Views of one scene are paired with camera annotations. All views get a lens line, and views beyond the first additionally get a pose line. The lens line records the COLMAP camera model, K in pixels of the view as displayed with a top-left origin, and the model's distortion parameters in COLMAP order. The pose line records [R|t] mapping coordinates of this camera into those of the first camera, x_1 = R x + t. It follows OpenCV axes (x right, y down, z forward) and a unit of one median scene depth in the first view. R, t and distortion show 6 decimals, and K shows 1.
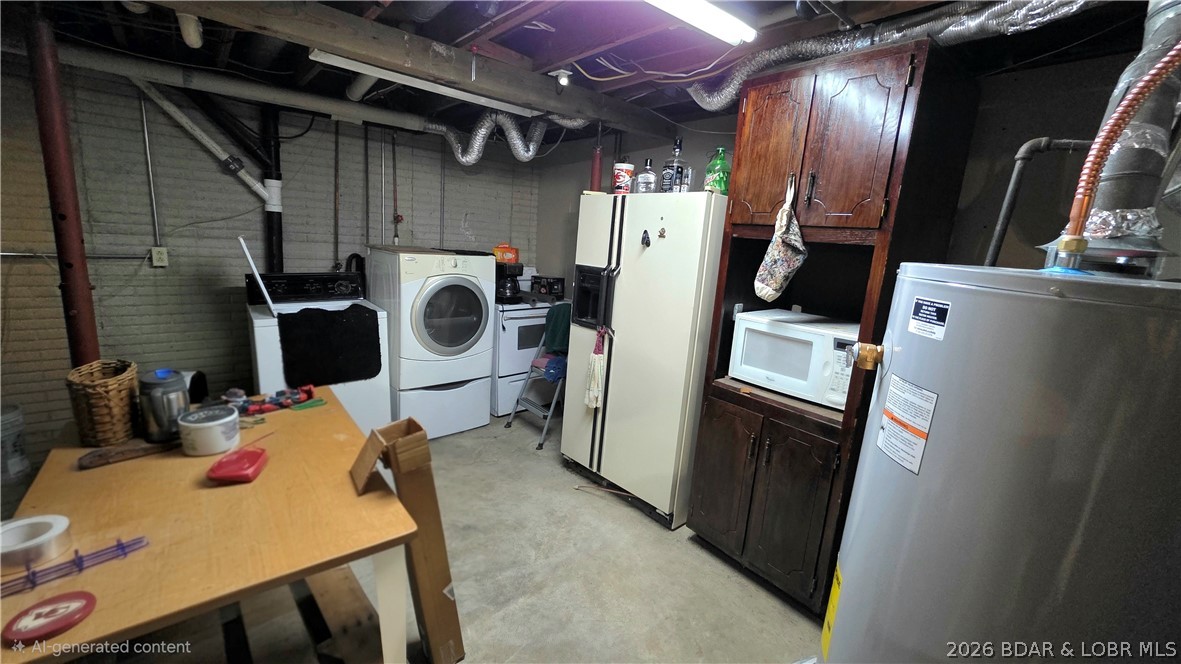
lens RADIAL K [[475.5, 0, 589.9], [0, 475.5, 329.6], [0, 0, 1]] dist [-0.003461, -0.000233]
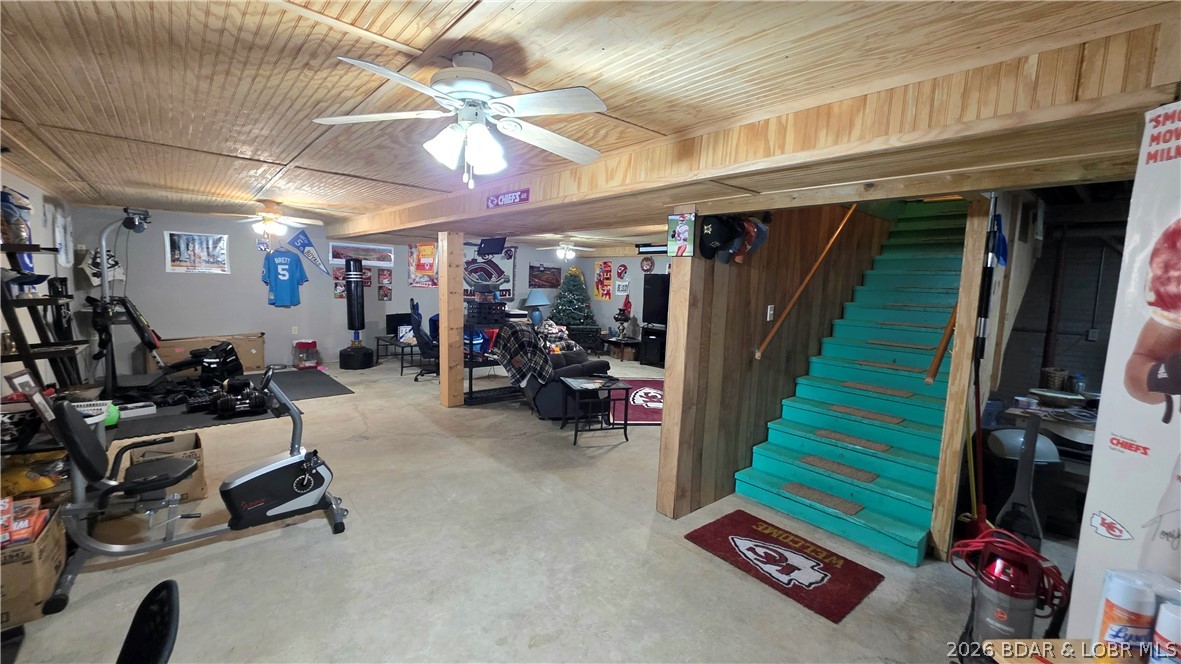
lens RADIAL K [[475.5, 0, 590.9], [0, 475.5, 330.3], [0, 0, 1]] dist [-0.003461, -0.000233]
pose [[0.013309, 0.022183, -0.999665, 0.744833], [-0.232977, 0.972307, 0.018474, 0.214859], [0.972391, 0.232653, 0.018108, -0.763550]]
